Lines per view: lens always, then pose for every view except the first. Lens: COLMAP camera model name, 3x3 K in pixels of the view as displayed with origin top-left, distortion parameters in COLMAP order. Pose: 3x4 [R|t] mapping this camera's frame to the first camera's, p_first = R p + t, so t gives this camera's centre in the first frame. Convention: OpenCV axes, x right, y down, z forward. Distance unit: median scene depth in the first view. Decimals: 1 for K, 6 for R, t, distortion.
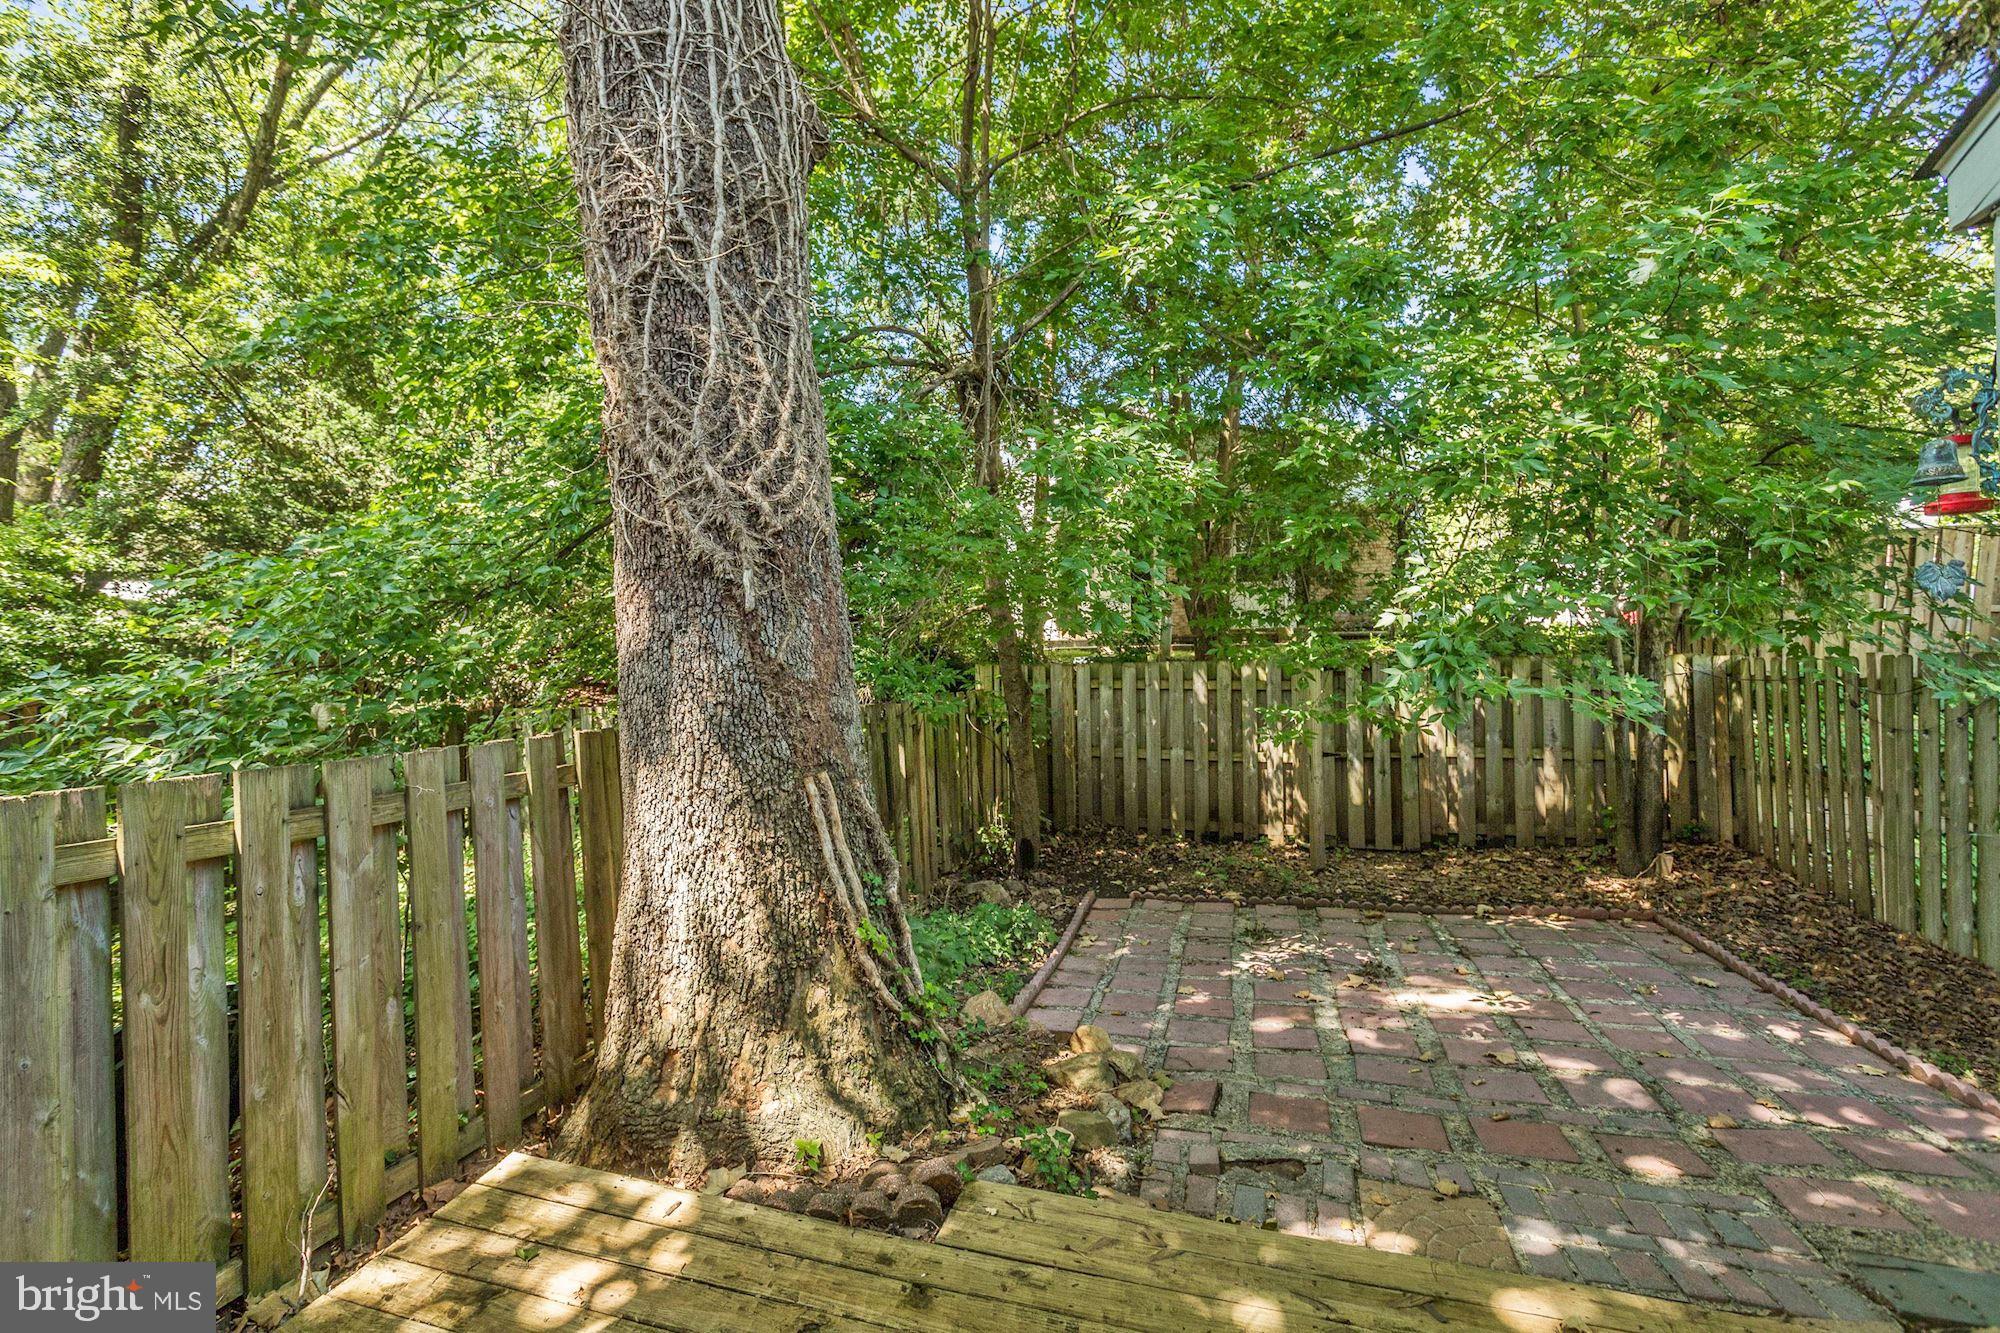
lens RADIAL K [[947.8, 0, 1000.0], [0, 947.8, 666.5], [0, 0, 1]] dist [-0.032478, 0.034361]
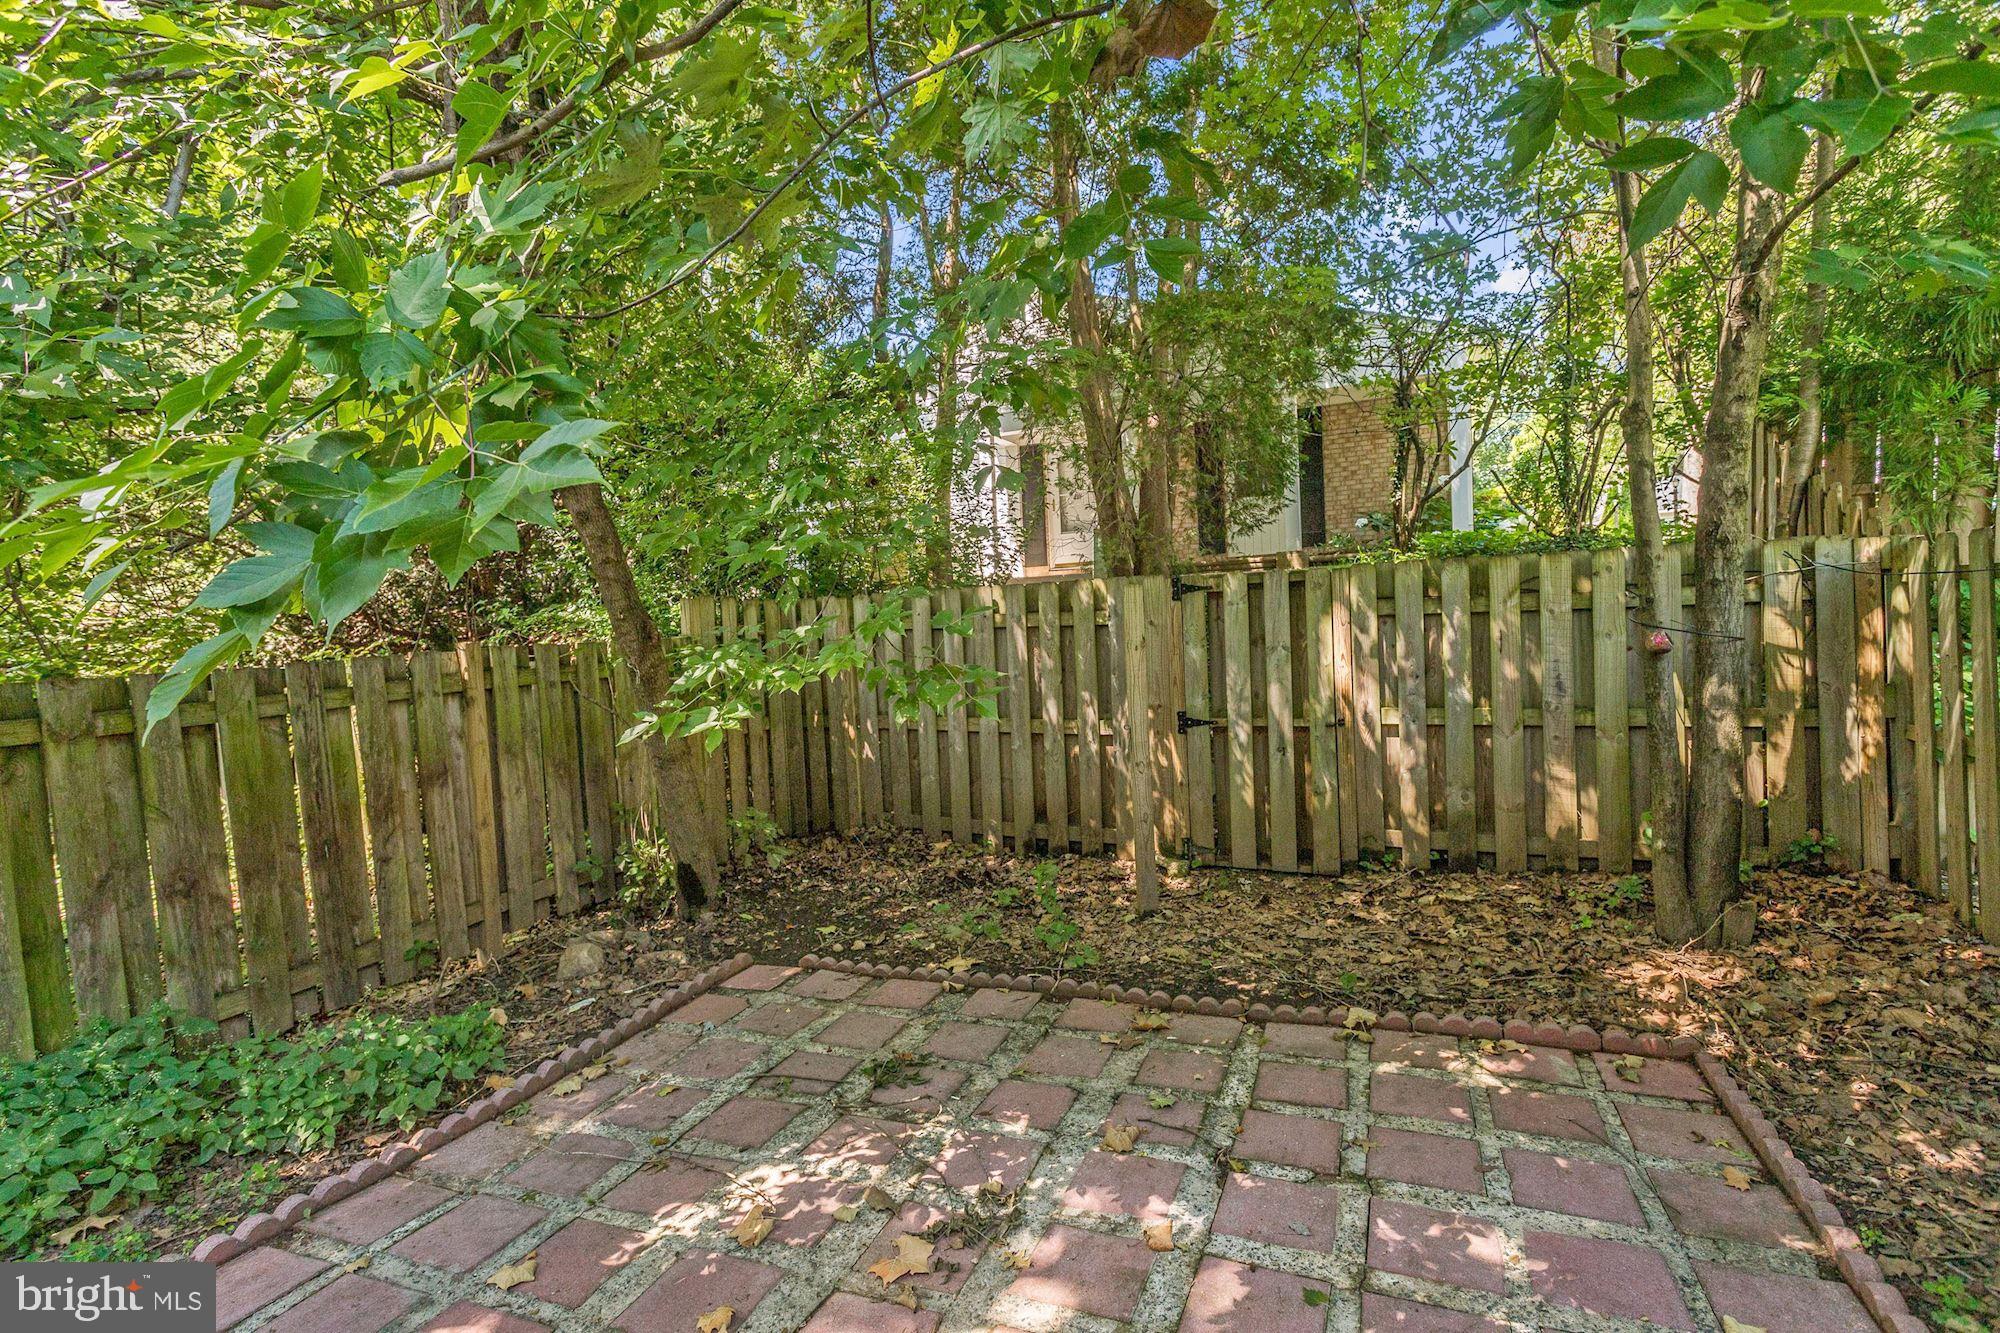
lens RADIAL K [[962.0, 0, 994.4], [0, 962.0, 675.2], [0, 0, 1]] dist [-0.055590, 0.036026]
pose [[0.993098, -0.019843, -0.115599, 0.760121], [0.026265, 0.998180, 0.054291, 0.061862], [0.114311, -0.056952, 0.991811, 0.926838]]
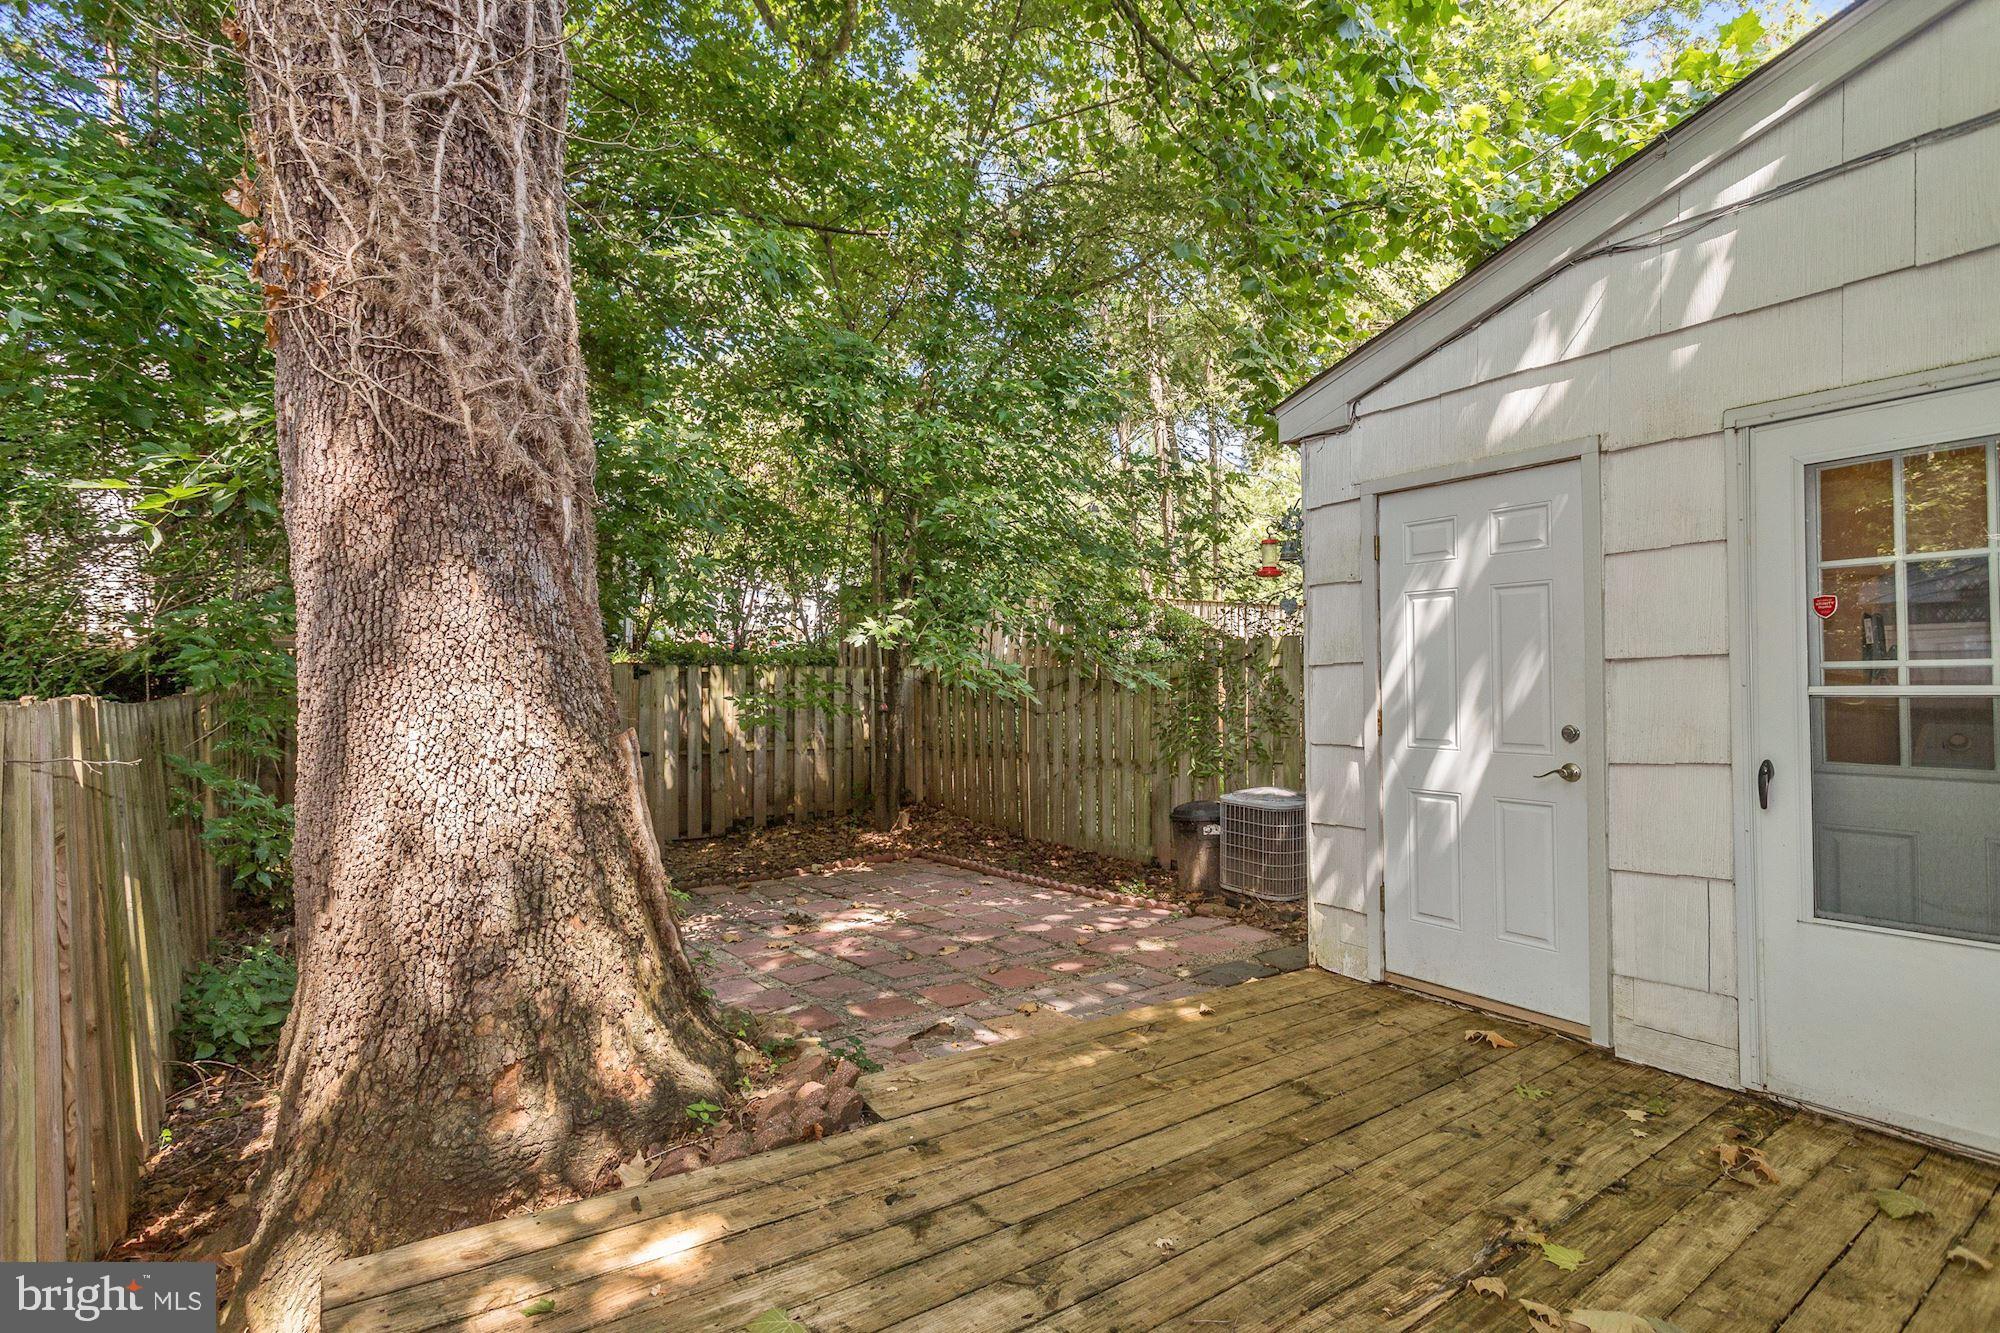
lens RADIAL K [[962.0, 0, 994.4], [0, 962.0, 675.2], [0, 0, 1]] dist [-0.055590, 0.036026]
pose [[0.599271, 0.027336, 0.800080, -0.716416], [-0.010925, 0.999603, -0.025970, 0.079401], [-0.800472, 0.006822, 0.599331, 0.156829]]
